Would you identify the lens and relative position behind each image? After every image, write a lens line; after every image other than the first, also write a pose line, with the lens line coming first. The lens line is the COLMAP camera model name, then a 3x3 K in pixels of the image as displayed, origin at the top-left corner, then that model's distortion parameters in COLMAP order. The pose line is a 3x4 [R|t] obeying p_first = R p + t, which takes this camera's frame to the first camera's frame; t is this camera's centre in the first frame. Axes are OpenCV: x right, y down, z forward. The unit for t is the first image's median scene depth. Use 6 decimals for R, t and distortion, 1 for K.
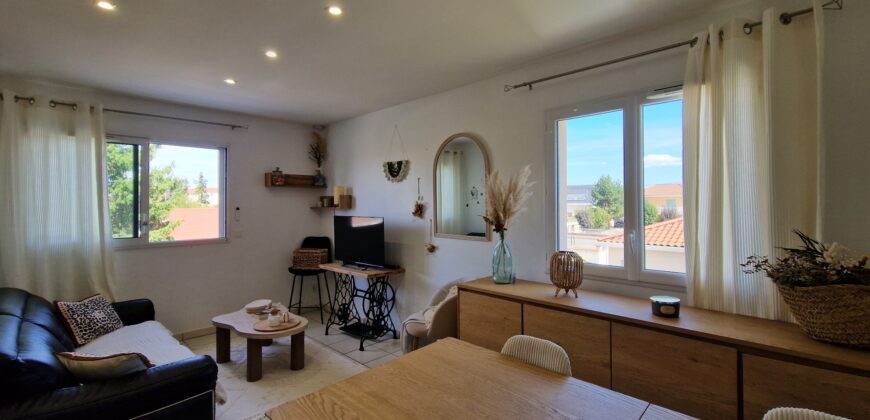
lens RADIAL K [[369.1, 0, 439.5], [0, 369.1, 201.8], [0, 0, 1]] dist [0.002562, -0.003653]
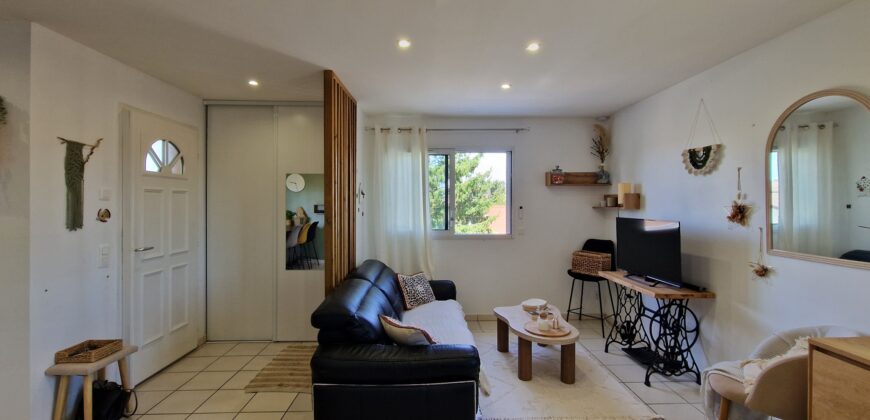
lens RADIAL K [[369.1, 0, 439.5], [0, 369.1, 201.8], [0, 0, 1]] dist [0.002562, -0.003653]
pose [[0.715910, 0.002946, -0.698187, 0.025428], [0.000555, 0.999988, 0.004789, -0.003392], [0.698193, -0.003816, 0.715900, 0.098151]]
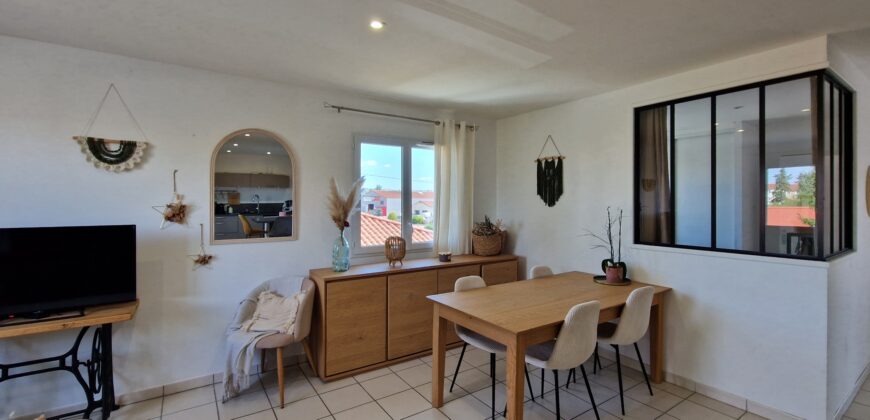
lens RADIAL K [[369.1, 0, 439.5], [0, 369.1, 201.8], [0, 0, 1]] dist [0.002562, -0.003653]
pose [[0.202776, 0.005364, 0.979210, -0.661485], [-0.006886, 0.999968, -0.004052, -0.000950], [-0.979201, -0.005921, 0.202806, 0.311299]]
